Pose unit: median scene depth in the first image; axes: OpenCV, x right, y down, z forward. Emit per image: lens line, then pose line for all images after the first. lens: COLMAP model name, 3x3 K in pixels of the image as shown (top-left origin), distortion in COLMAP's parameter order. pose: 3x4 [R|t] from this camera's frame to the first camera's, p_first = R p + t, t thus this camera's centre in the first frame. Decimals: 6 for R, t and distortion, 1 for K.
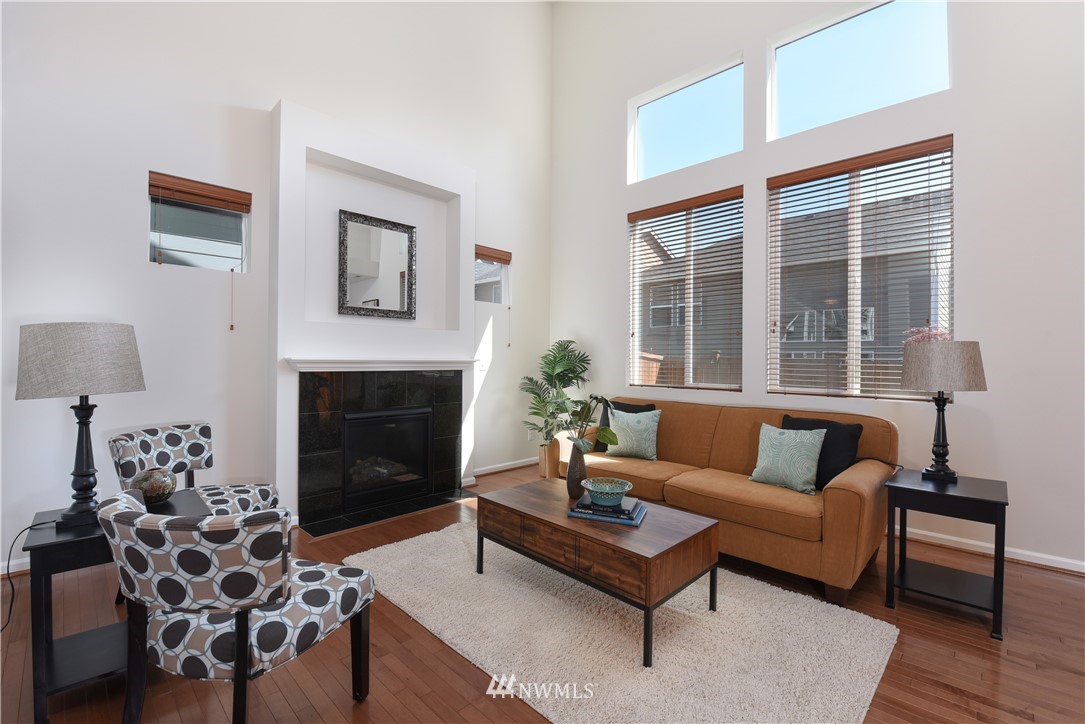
lens RADIAL K [[474.6, 0, 539.6], [0, 474.6, 358.5], [0, 0, 1]] dist [-0.001622, -0.000075]
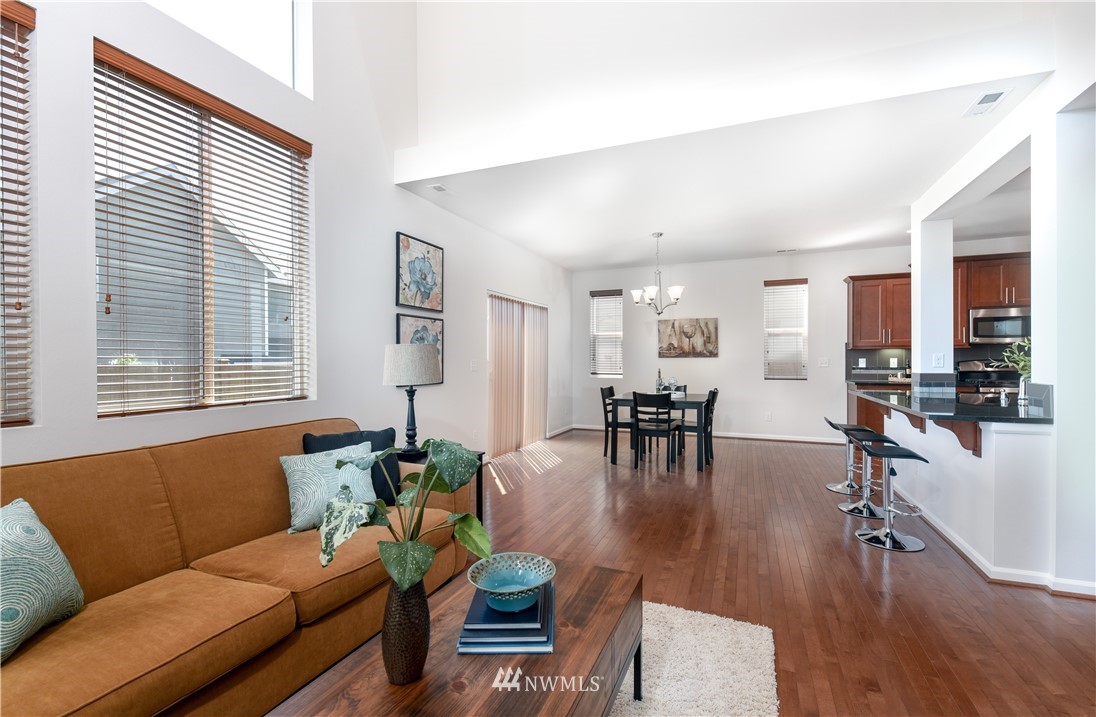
lens RADIAL K [[469.2, 0, 567.2], [0, 469.2, 355.3], [0, 0, 1]] dist [0.001470, -0.000618]
pose [[-0.385288, 0.003142, 0.922791, -0.292639], [0.001452, 0.999995, -0.002799, 0.000083], [-0.922795, 0.000261, -0.385291, 0.799659]]
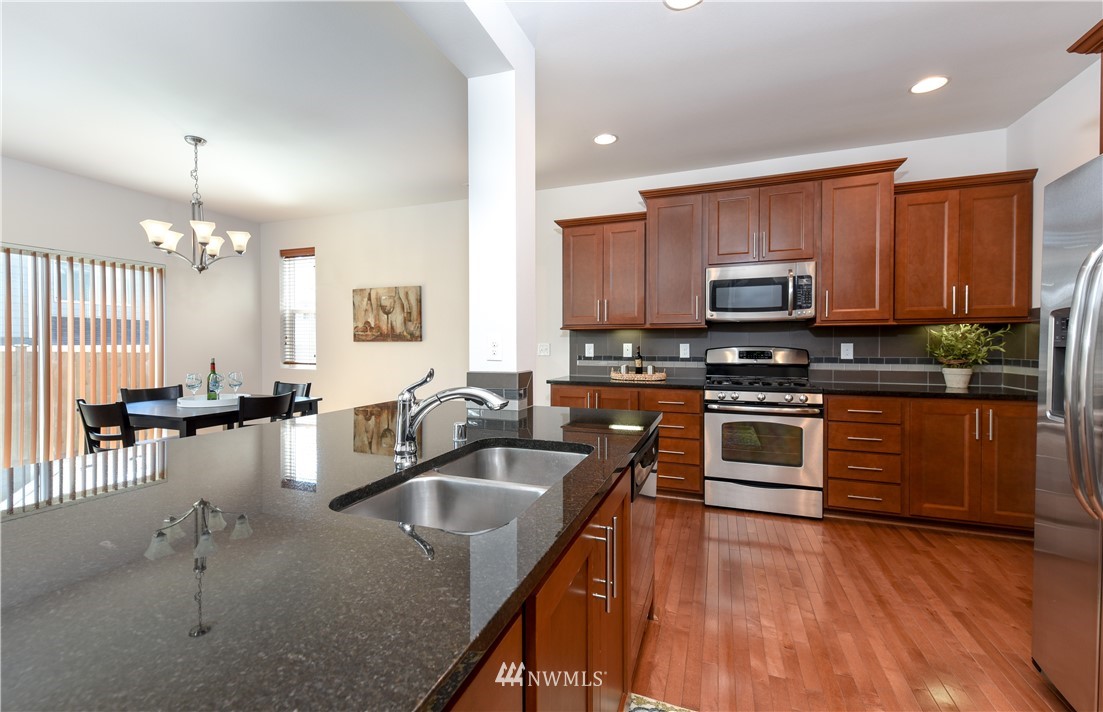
lens RADIAL K [[459.0, 0, 553.0], [0, 459.0, 350.8], [0, 0, 1]] dist [0.001945, 0.000076]
pose [[-0.407012, -0.020328, 0.913197, -0.127400], [-0.003454, 0.999779, 0.020716, 0.002929], [-0.913416, 0.005278, -0.406993, -0.436258]]
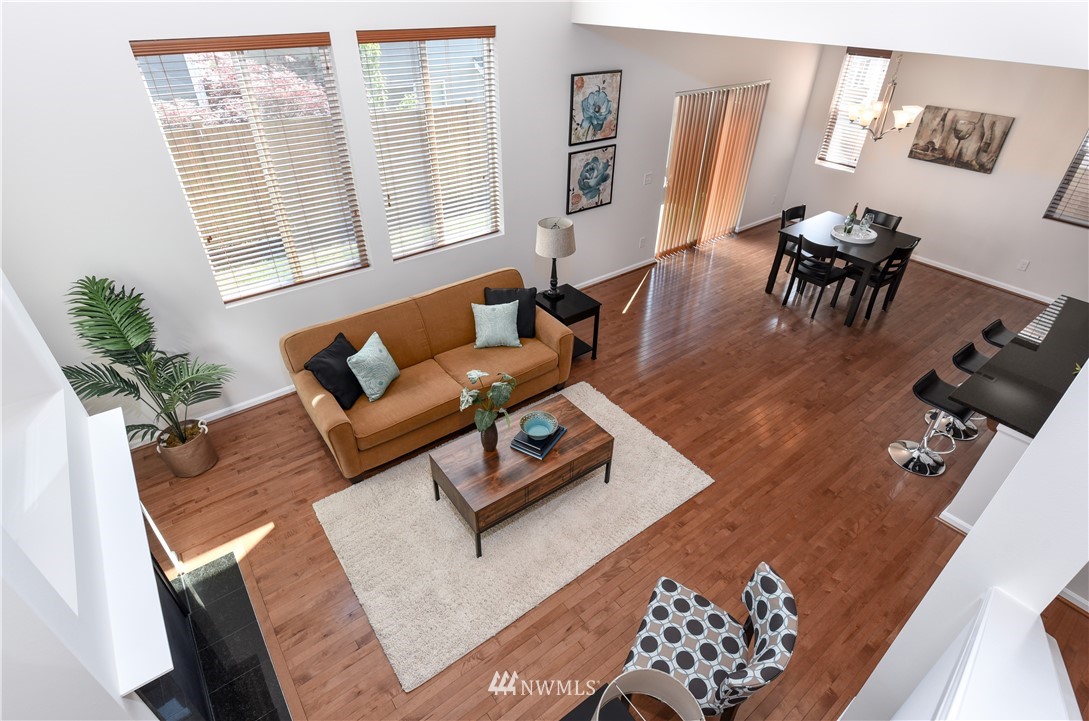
lens RADIAL K [[550.4, 0, 544.5], [0, 550.4, 360.5], [0, 0, 1]] dist [0.002477, -0.010282]
pose [[0.153472, -0.562704, 0.812287, -0.697692], [-0.010609, 0.821040, 0.570772, -0.523447], [-0.988096, -0.096216, 0.120037, 0.560925]]
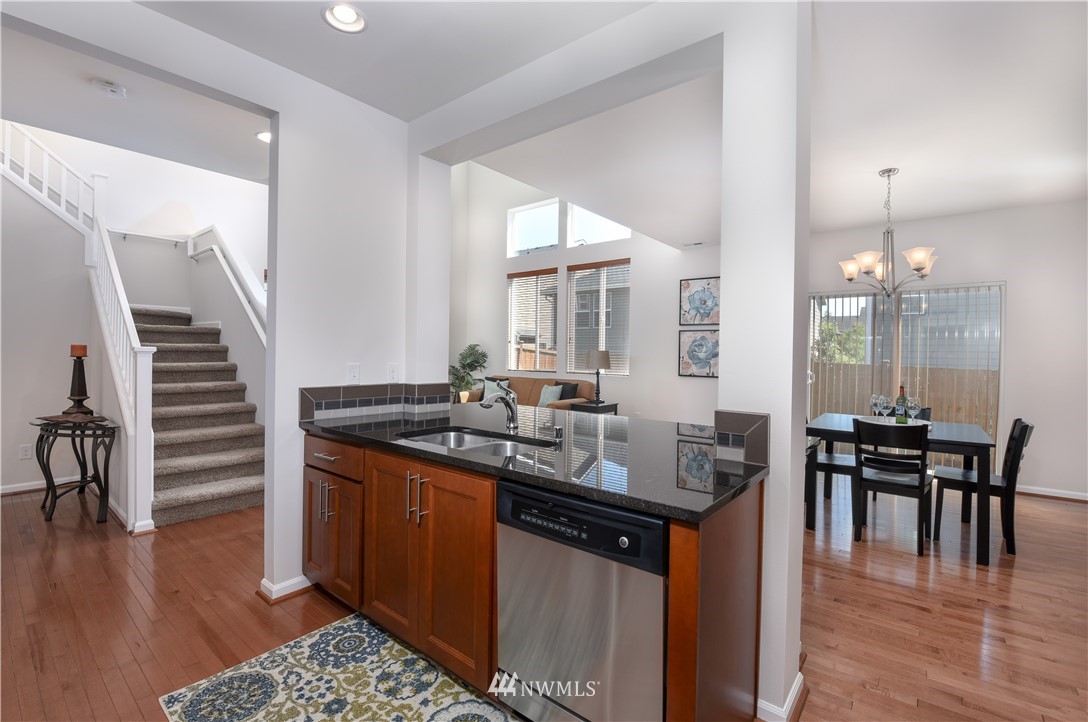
lens RADIAL K [[470.5, 0, 541.0], [0, 470.5, 356.1], [0, 0, 1]] dist [0.007808, -0.015413]
pose [[0.996125, 0.005769, 0.087755, 0.226484], [-0.006535, 0.999943, 0.008442, -0.017190], [-0.087701, -0.008983, 0.996106, -1.102594]]
